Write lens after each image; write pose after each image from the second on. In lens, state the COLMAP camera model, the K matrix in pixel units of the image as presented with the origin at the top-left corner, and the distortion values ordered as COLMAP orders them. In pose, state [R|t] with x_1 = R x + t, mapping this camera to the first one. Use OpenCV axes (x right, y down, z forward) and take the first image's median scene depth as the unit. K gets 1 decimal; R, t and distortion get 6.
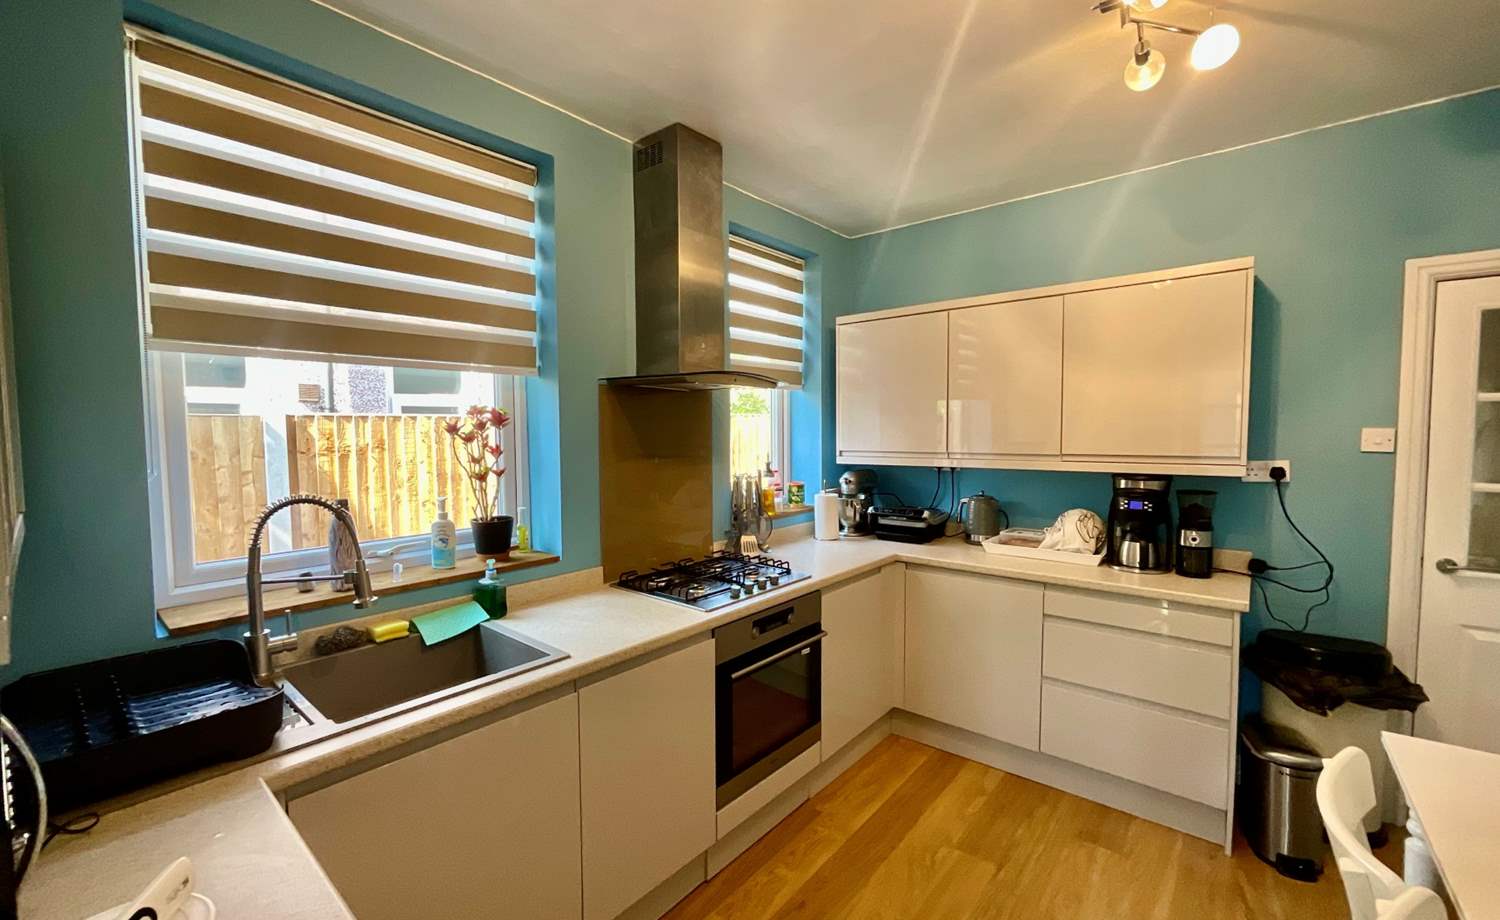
lens RADIAL K [[610.5, 0, 748.7], [0, 610.5, 458.7], [0, 0, 1]] dist [0.000714, 0.000107]
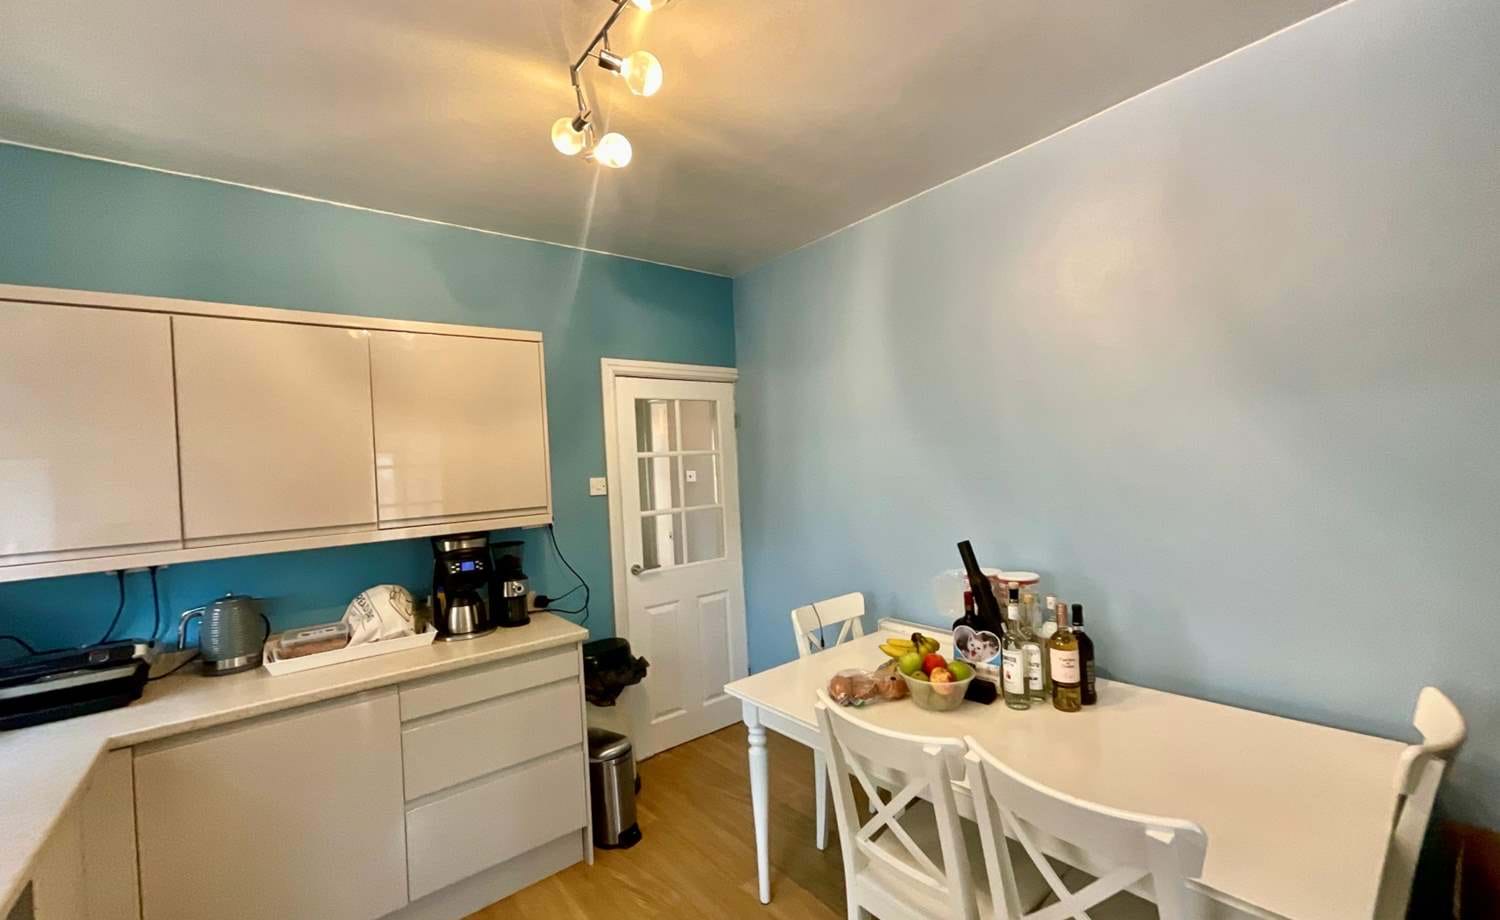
lens RADIAL K [[608.4, 0, 755.7], [0, 608.4, 461.3], [0, 0, 1]] dist [-0.001031, 0.000021]
pose [[0.195444, -0.001820, 0.980713, -0.202138], [0.098224, 0.995006, -0.017728, -0.025319], [-0.975784, 0.099794, 0.194647, 0.361259]]
